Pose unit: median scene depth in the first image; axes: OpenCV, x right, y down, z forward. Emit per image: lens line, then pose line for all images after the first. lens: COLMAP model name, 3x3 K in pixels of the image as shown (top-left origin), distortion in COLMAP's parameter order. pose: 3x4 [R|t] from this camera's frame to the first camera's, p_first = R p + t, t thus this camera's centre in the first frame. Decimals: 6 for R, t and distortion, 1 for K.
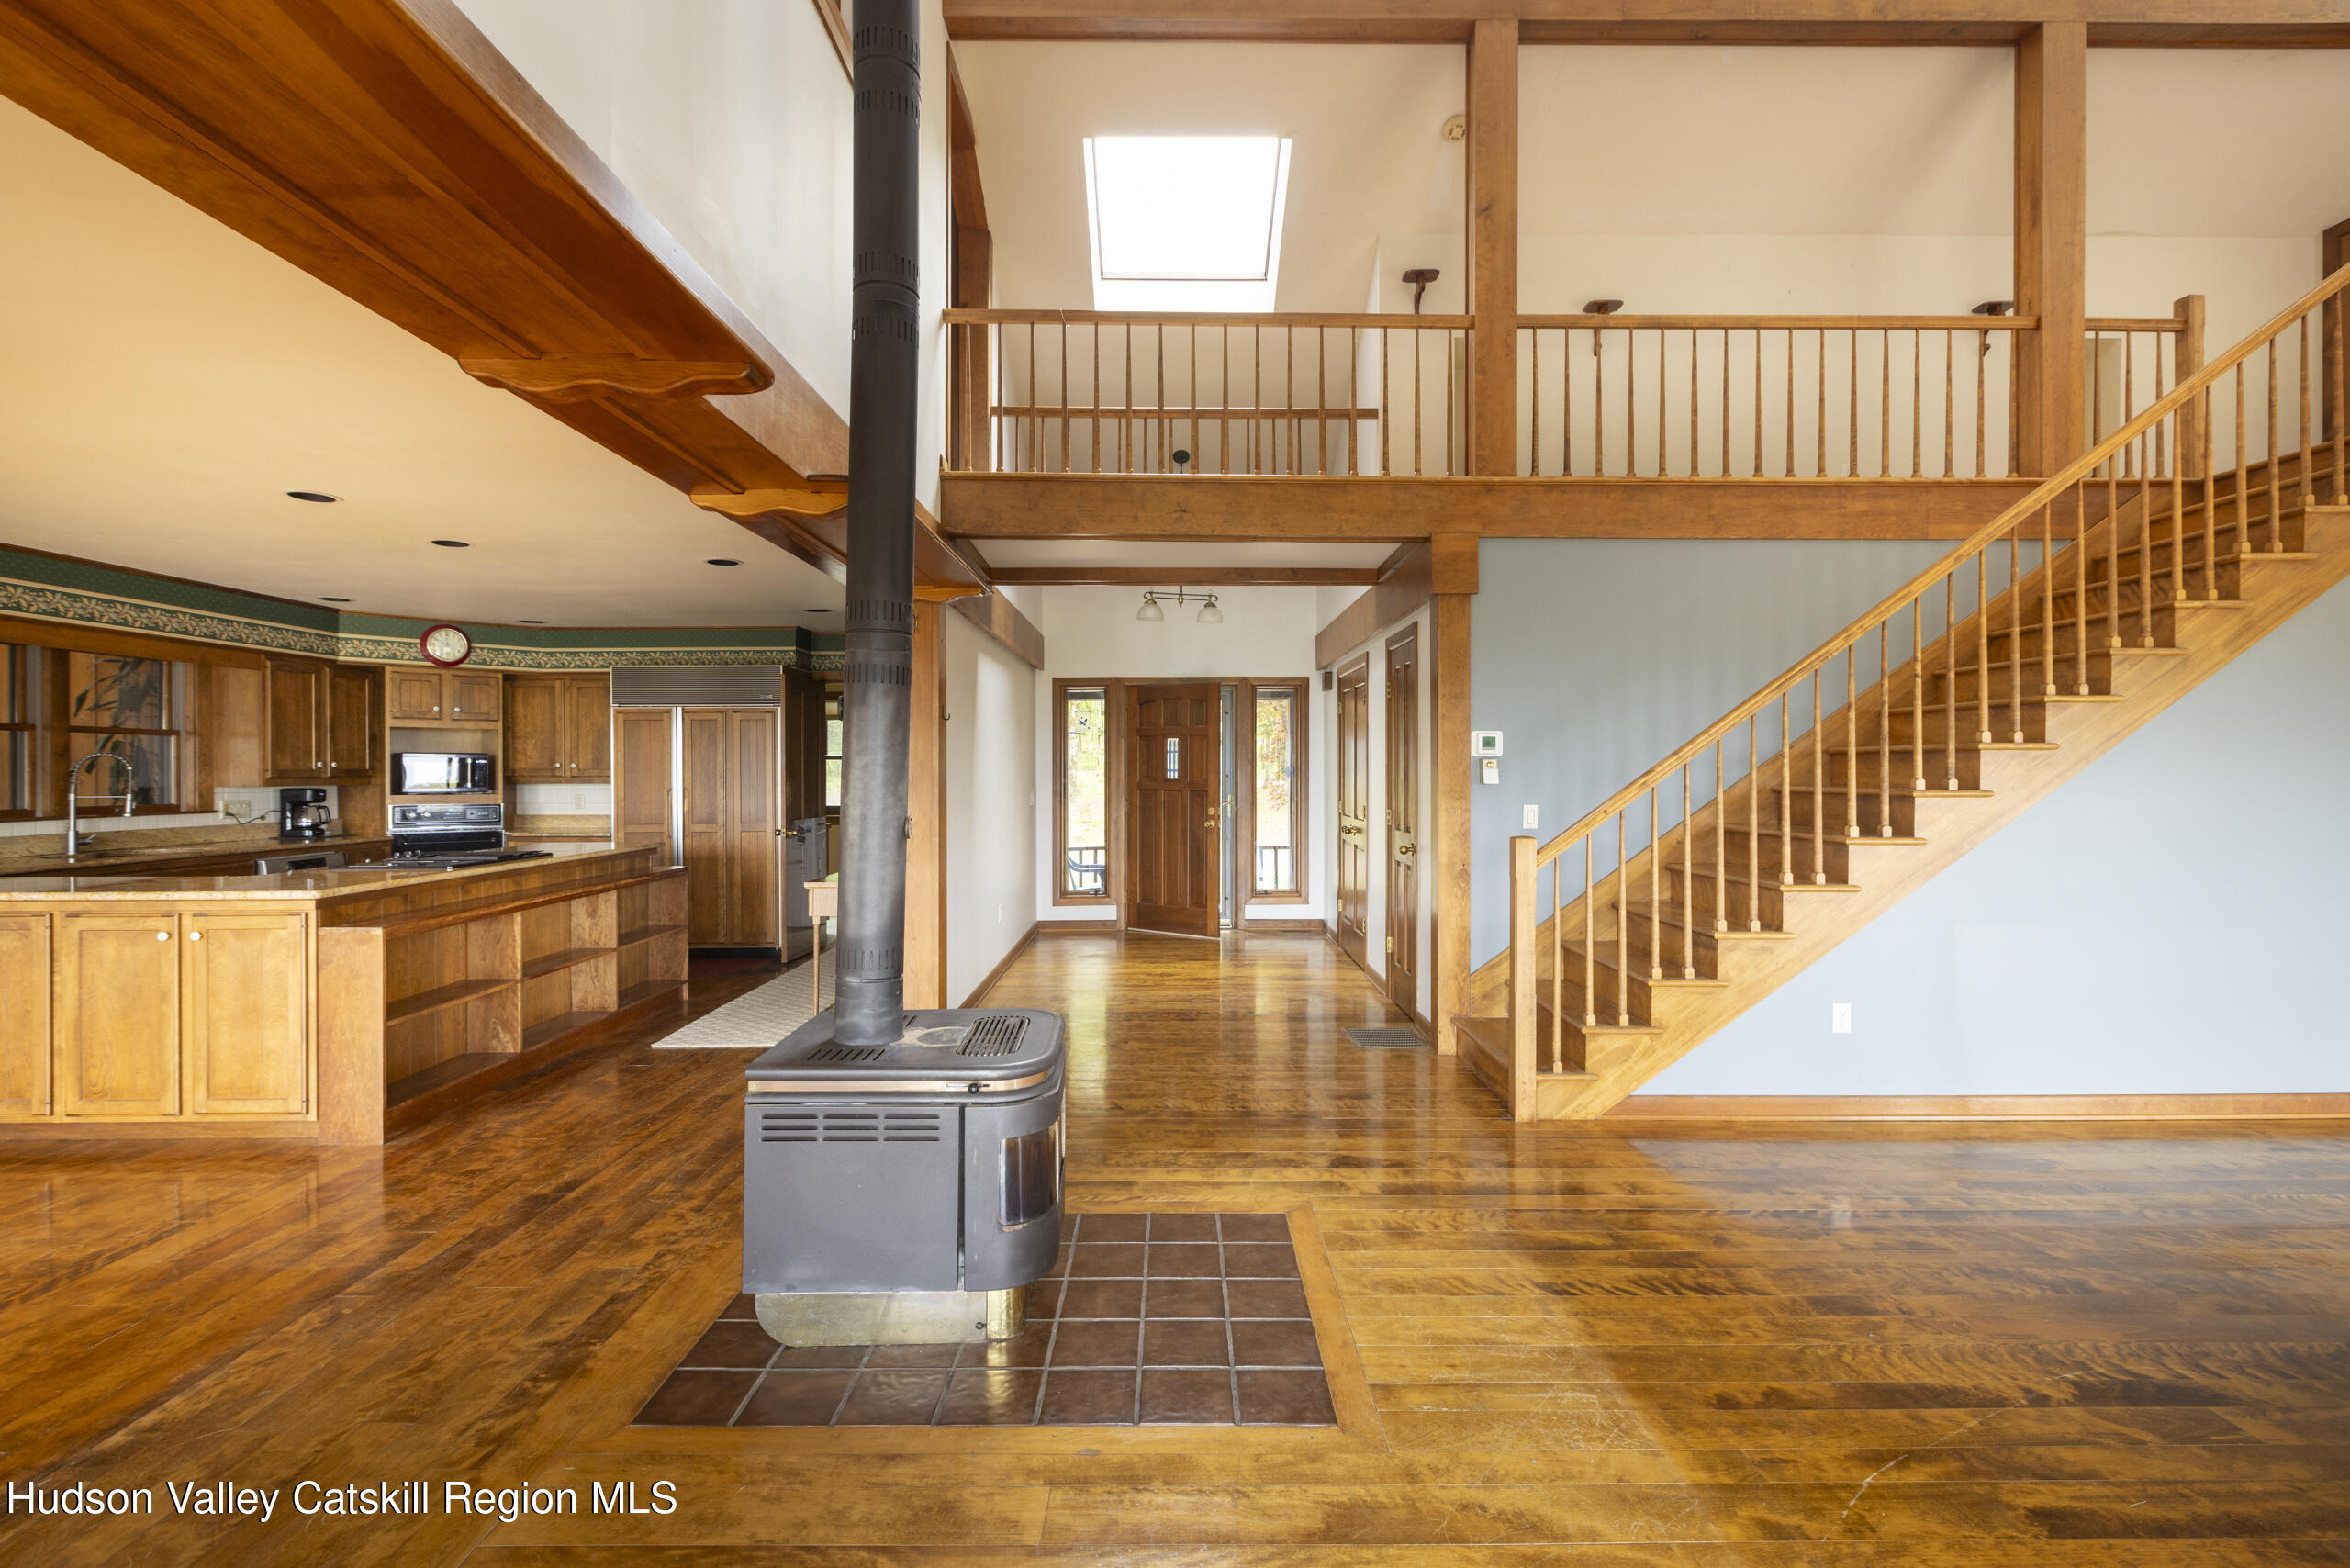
lens RADIAL K [[1043.3, 0, 1162.6], [0, 1043.3, 771.2], [0, 0, 1]] dist [0.001789, -0.000220]
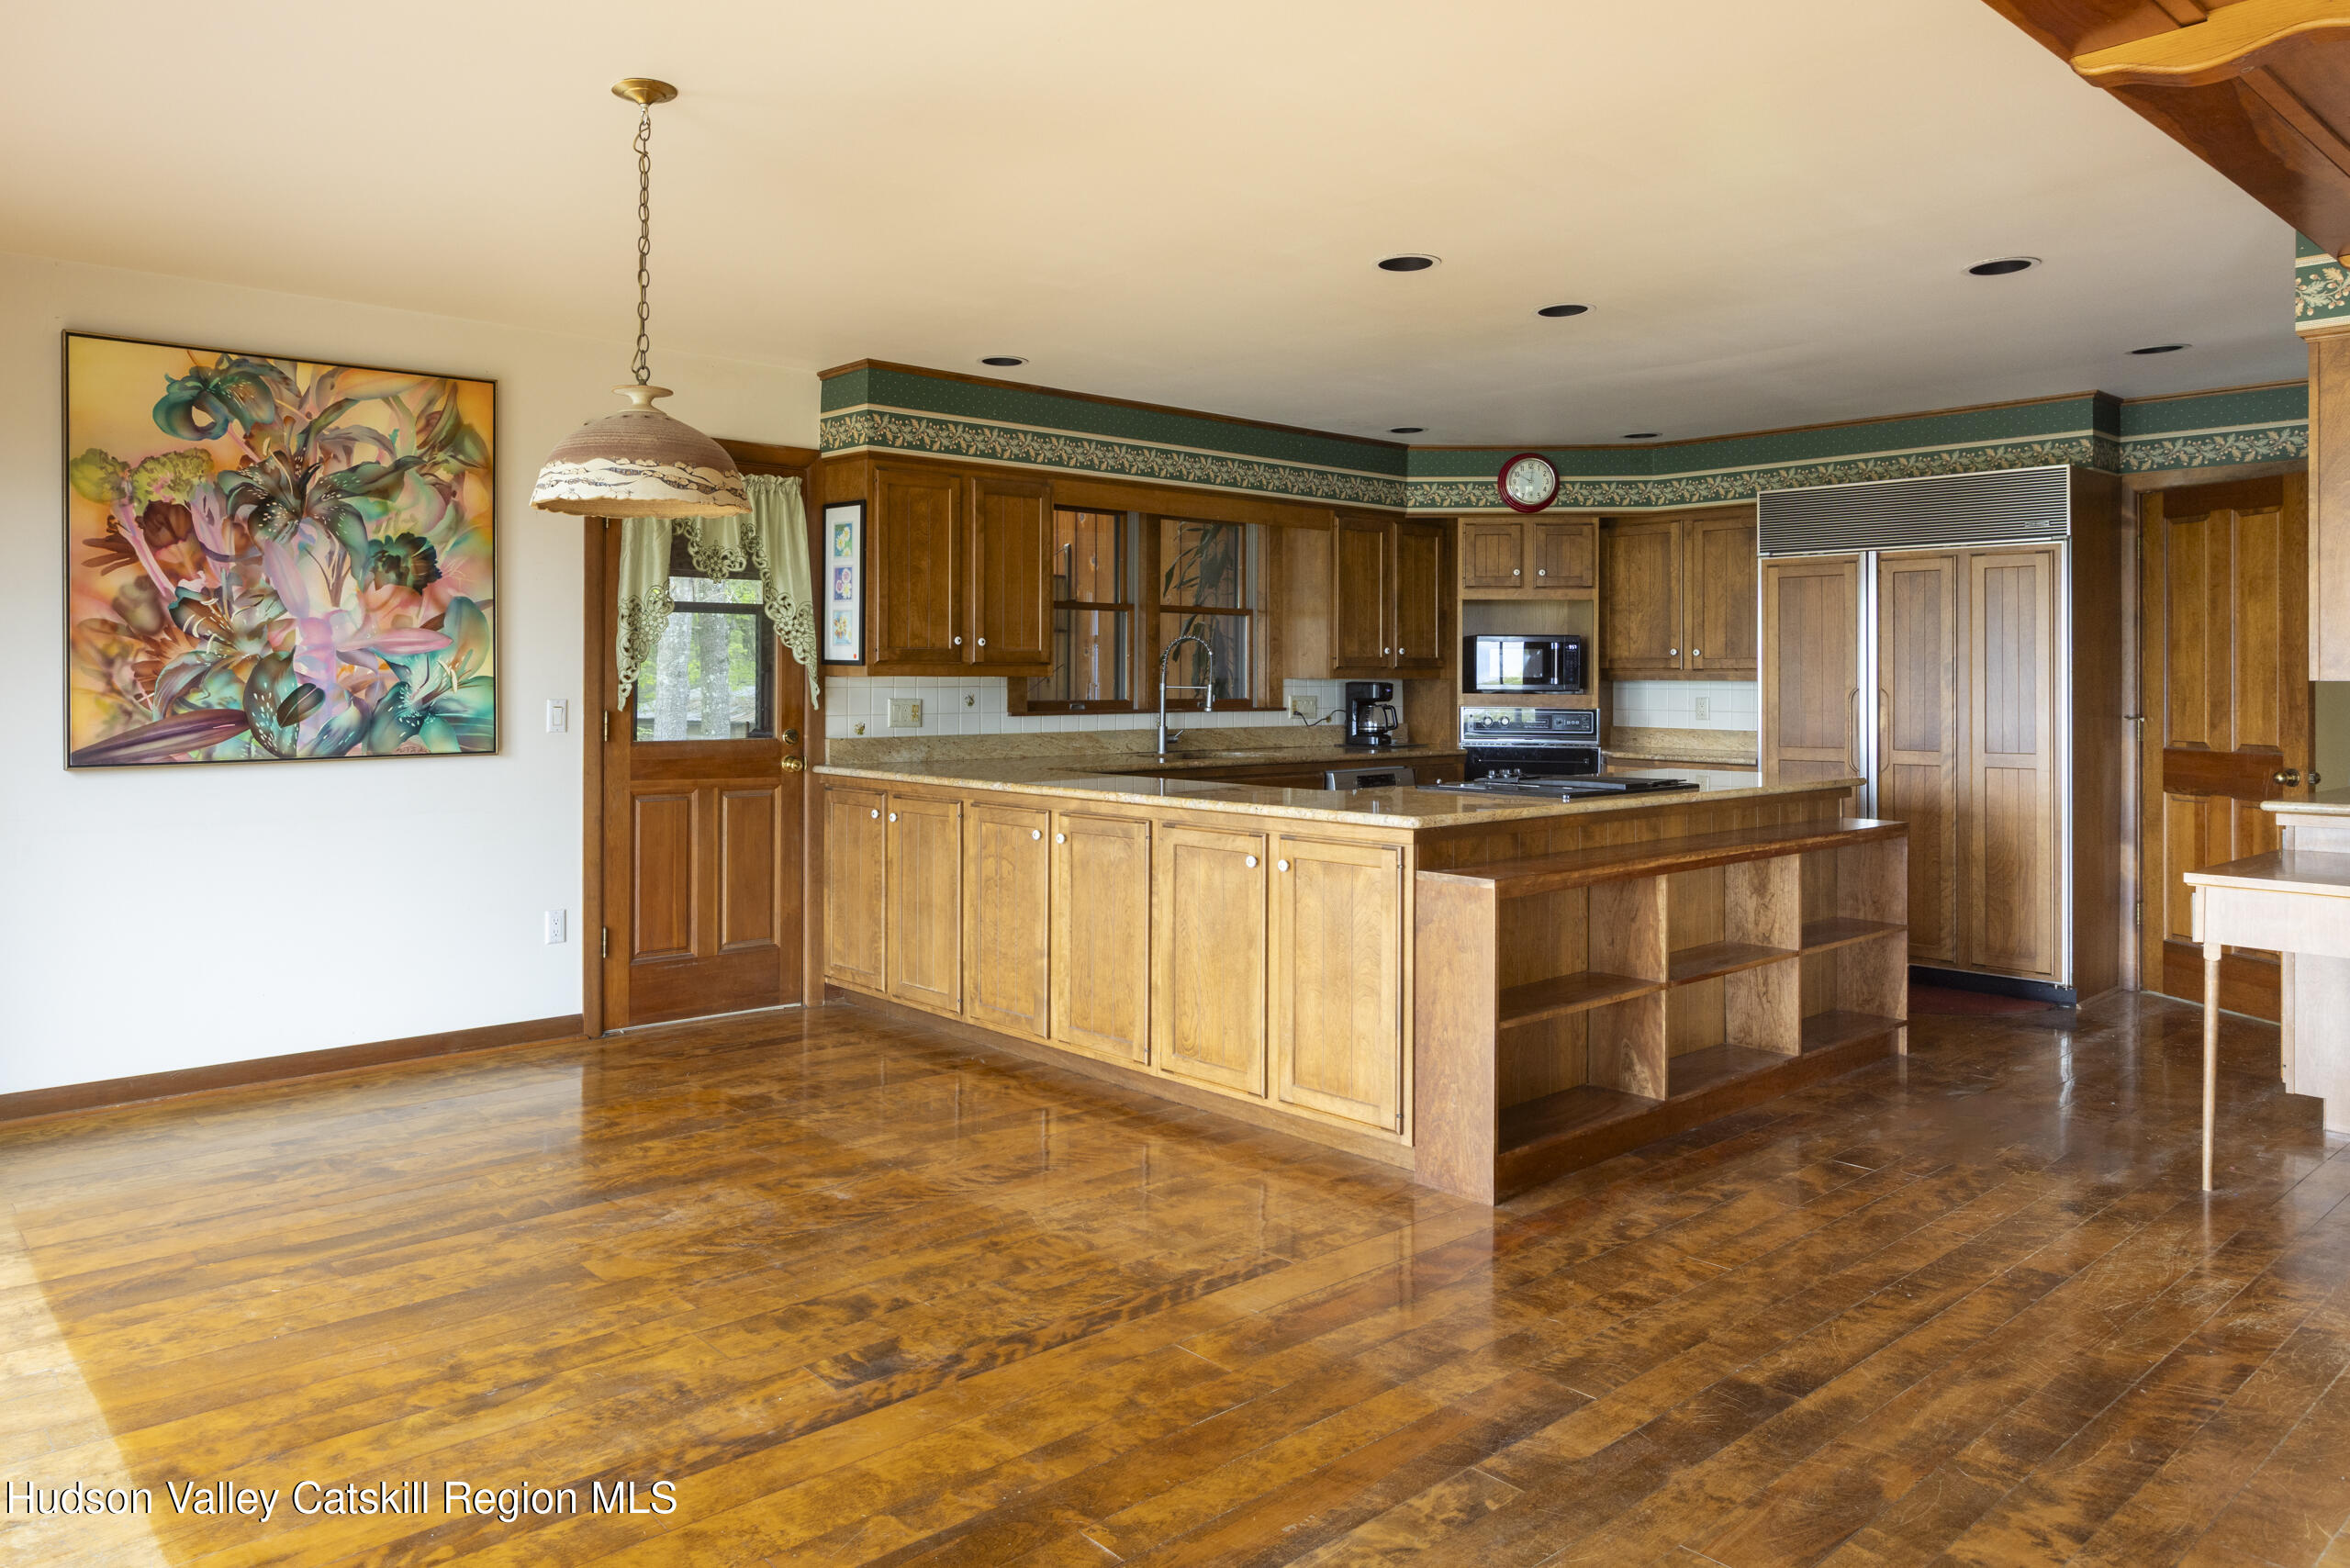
lens RADIAL K [[1559.4, 0, 1069.3], [0, 1559.4, 665.5], [0, 0, 1]] dist [-0.000776, -0.002746]
pose [[0.653976, 0.000523, -0.756515, -0.120774], [-0.006814, 0.999963, -0.005200, 0.014147], [0.756484, 0.008556, 0.653956, 0.100972]]
